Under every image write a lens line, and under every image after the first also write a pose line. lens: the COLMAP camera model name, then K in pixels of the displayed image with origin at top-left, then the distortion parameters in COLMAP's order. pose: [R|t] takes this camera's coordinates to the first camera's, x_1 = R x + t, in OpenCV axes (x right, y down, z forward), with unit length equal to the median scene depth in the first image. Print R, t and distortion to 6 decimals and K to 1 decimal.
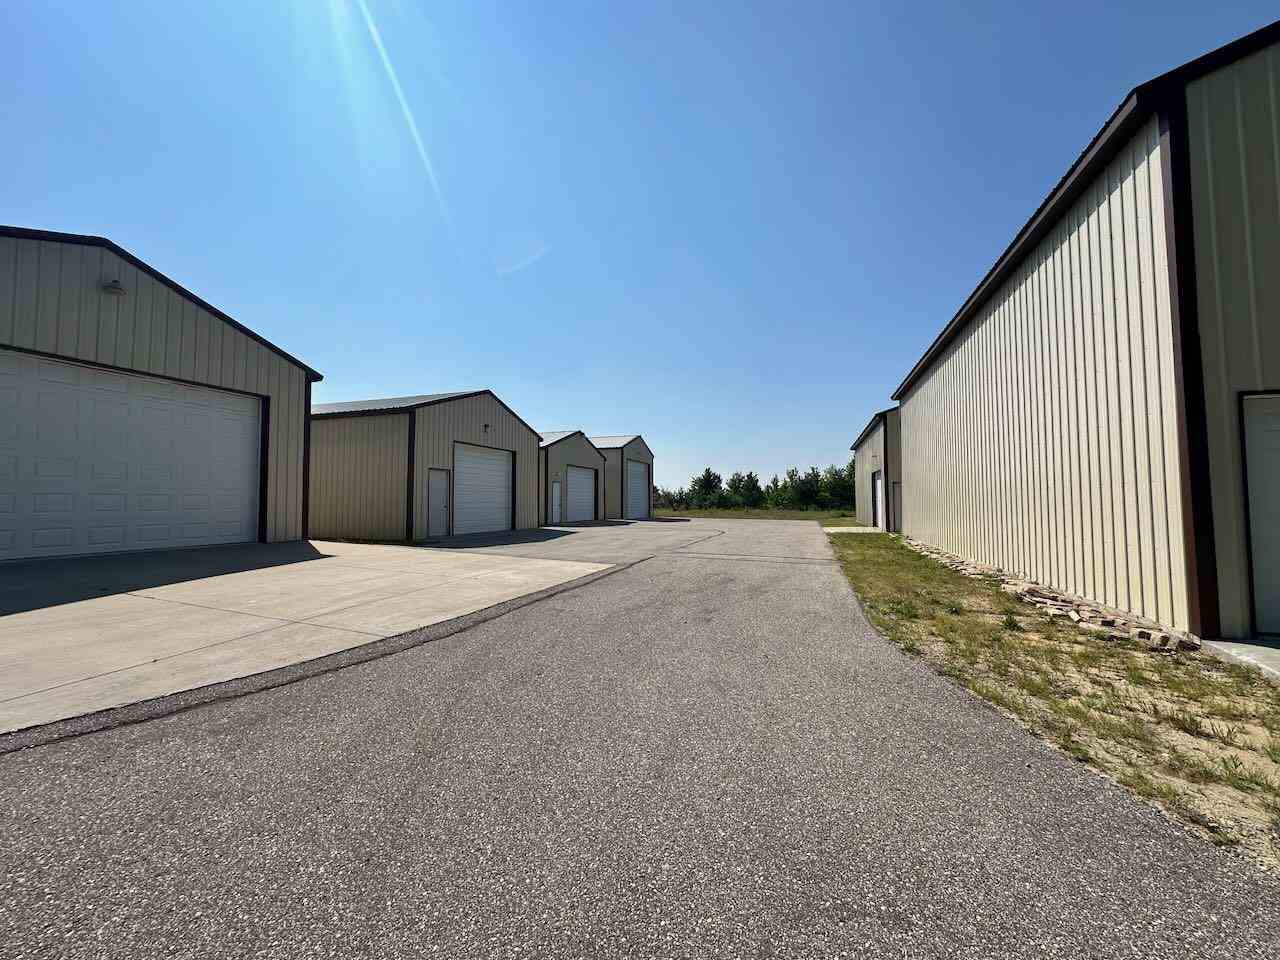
lens RADIAL K [[510.6, 0, 630.2], [0, 510.6, 479.2], [0, 0, 1]] dist [-0.005373, 0.001340]
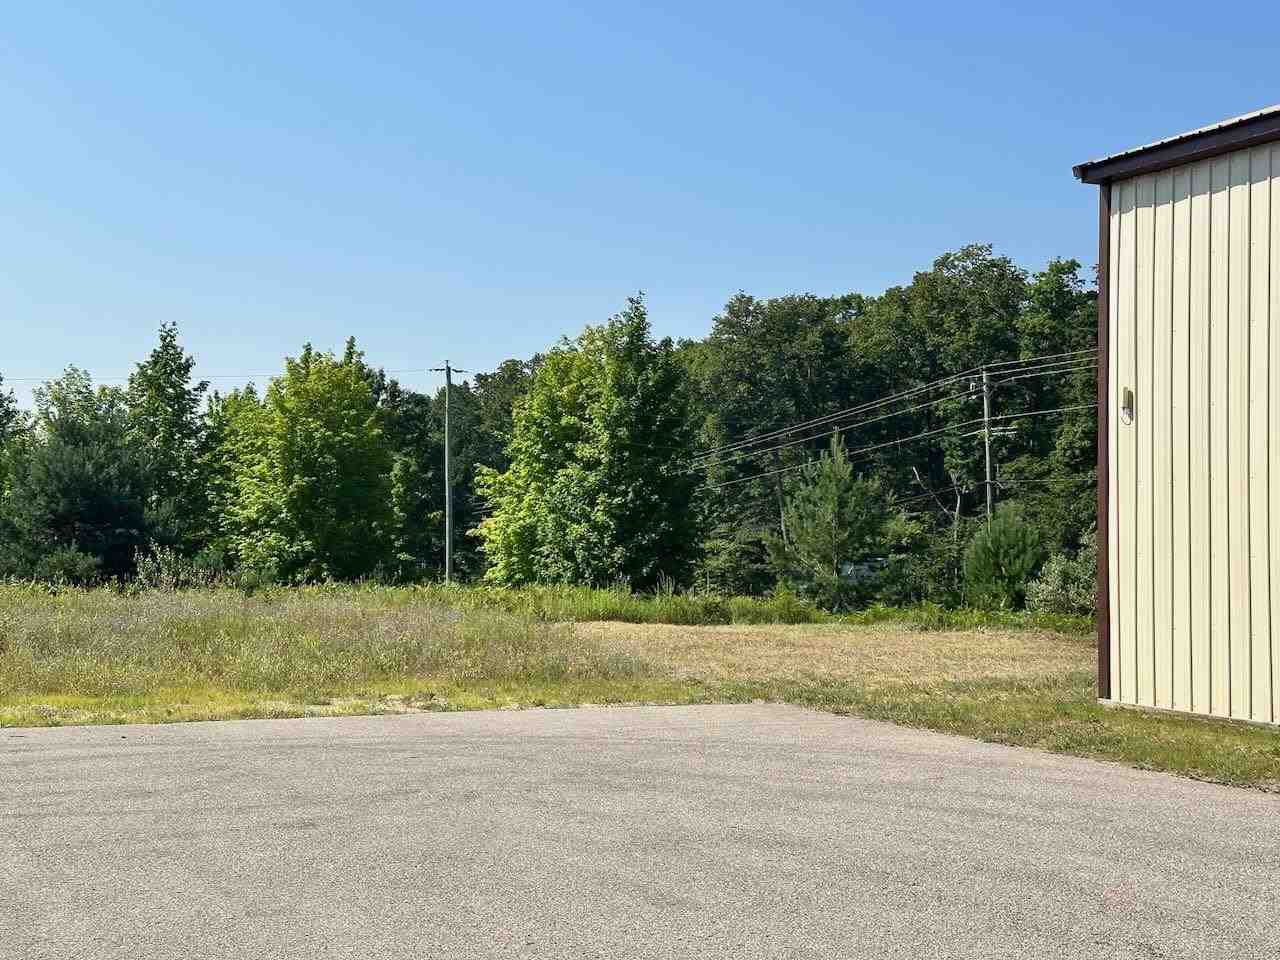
lens RADIAL K [[1776.2, 0, 640.8], [0, 1776.2, 473.8], [0, 0, 1]] dist [0.139857, 0.000000]
pose [[0.700139, 0.026283, 0.713523, -0.001101], [-0.035855, 0.999356, -0.001630, 0.010460], [-0.713106, -0.024442, 0.700630, 0.220611]]
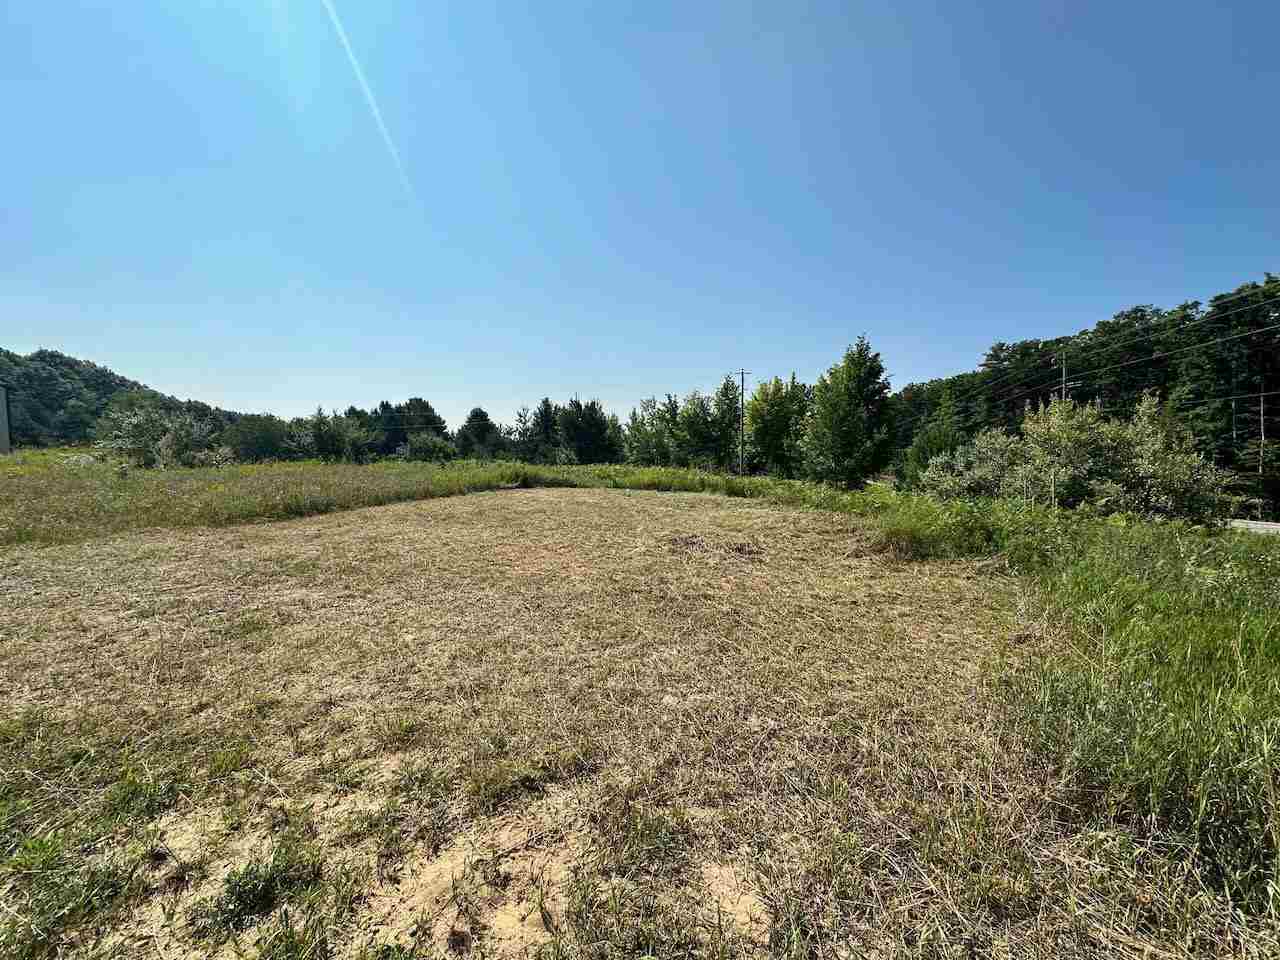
lens RADIAL K [[510.6, 0, 638.3], [0, 510.6, 479.8], [0, 0, 1]] dist [-0.005373, 0.001340]
pose [[0.989283, -0.008743, 0.145748, 0.192984], [-0.007095, 0.994148, 0.107791, 0.015906], [-0.145838, -0.107670, 0.983432, 0.281176]]
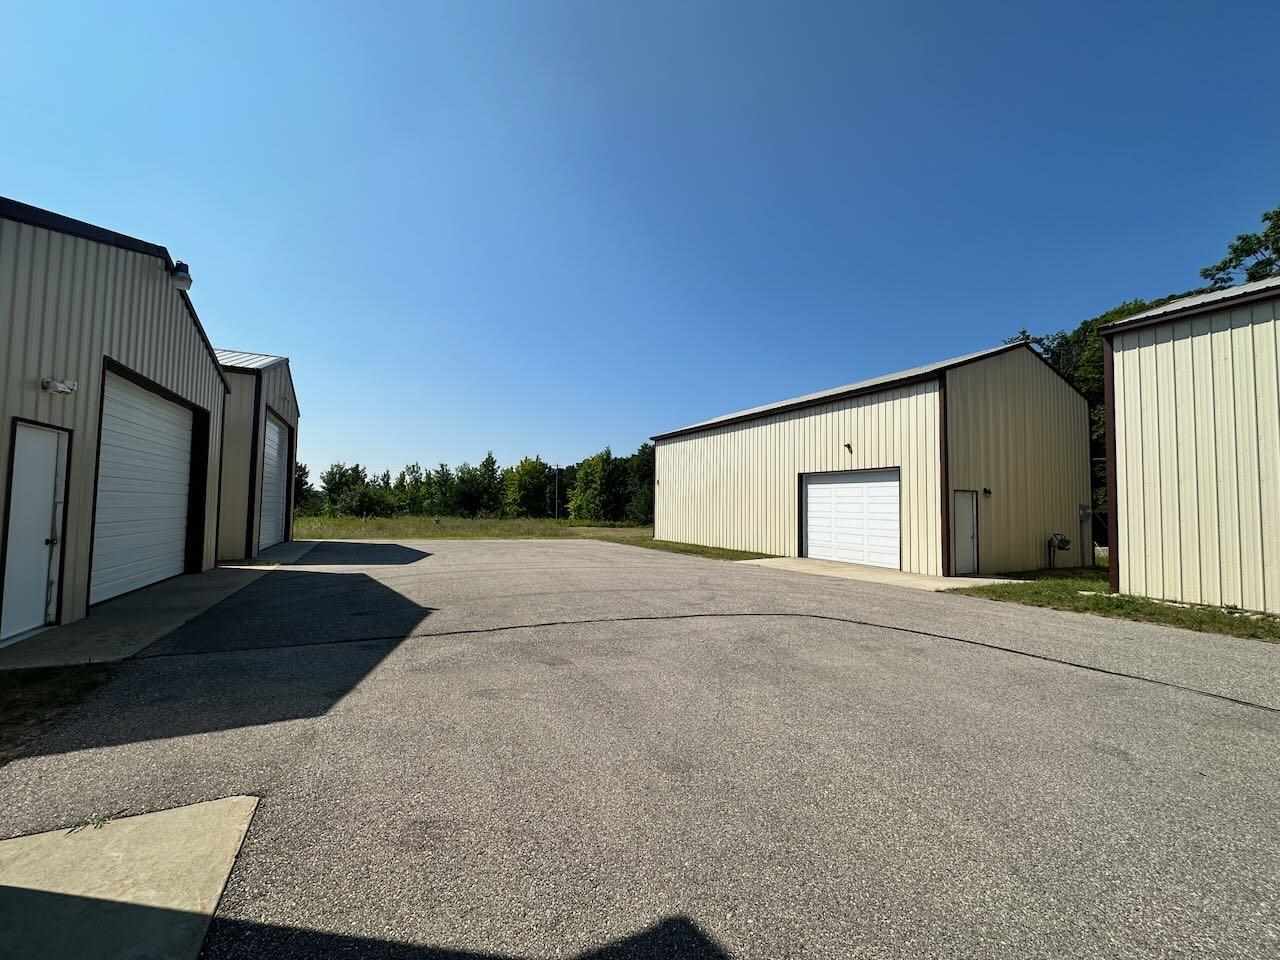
lens RADIAL K [[510.6, 0, 644.9], [0, 510.6, 482.4], [0, 0, 1]] dist [-0.005373, 0.001340]
pose [[0.678551, 0.043680, 0.733254, -0.033473], [-0.045254, 0.998820, -0.017623, 0.007319], [-0.733158, -0.021225, 0.679727, 0.152003]]
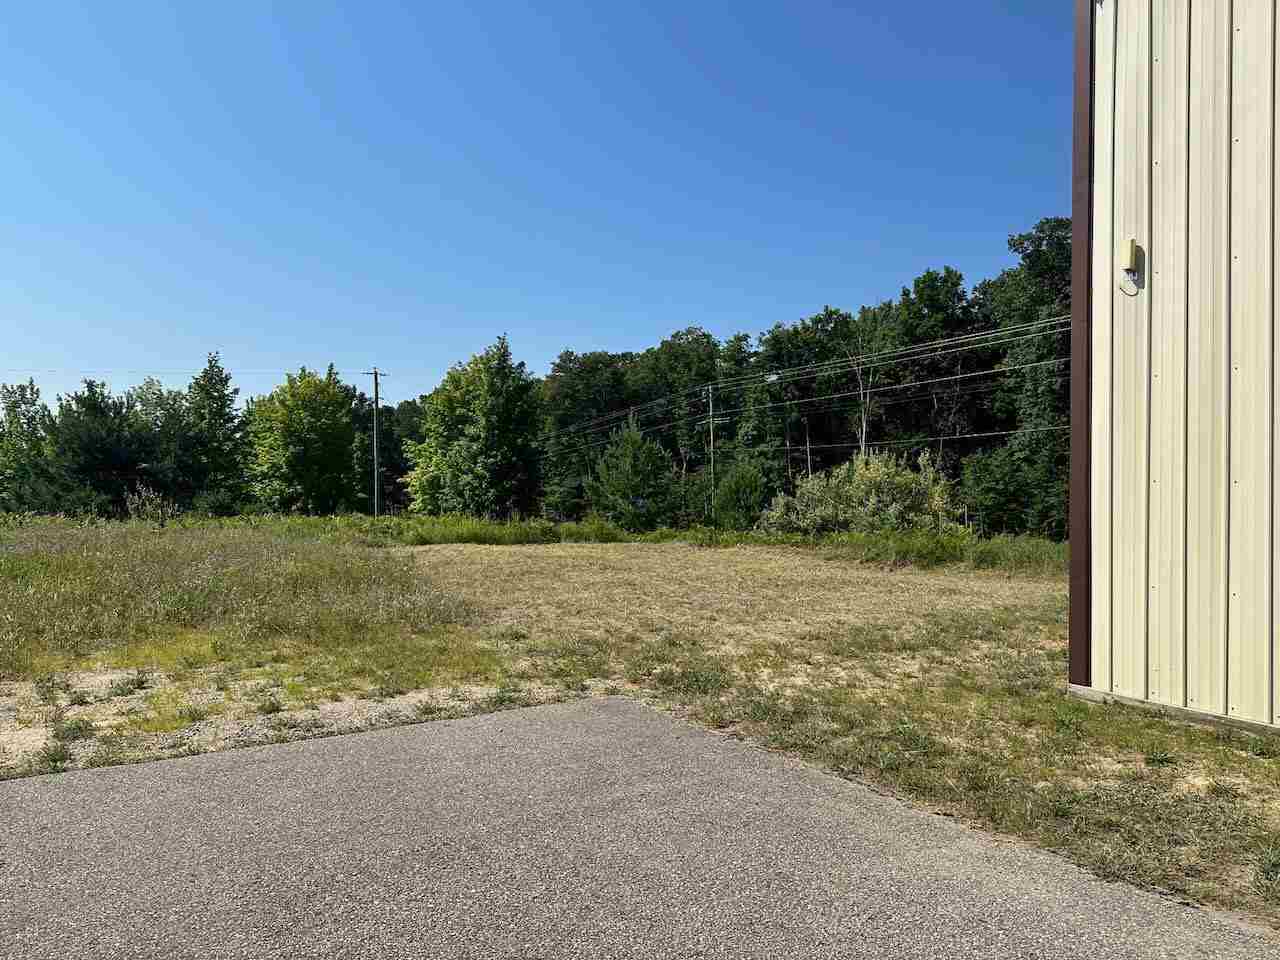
lens RADIAL K [[887.8, 0, 637.9], [0, 887.8, 482.7], [0, 0, 1]] dist [0.093108, -0.016059]
pose [[0.596136, 0.003545, 0.802875, 0.070516], [-0.039827, 0.998890, 0.025161, 0.014982], [-0.801895, -0.046975, 0.595616, 0.283815]]
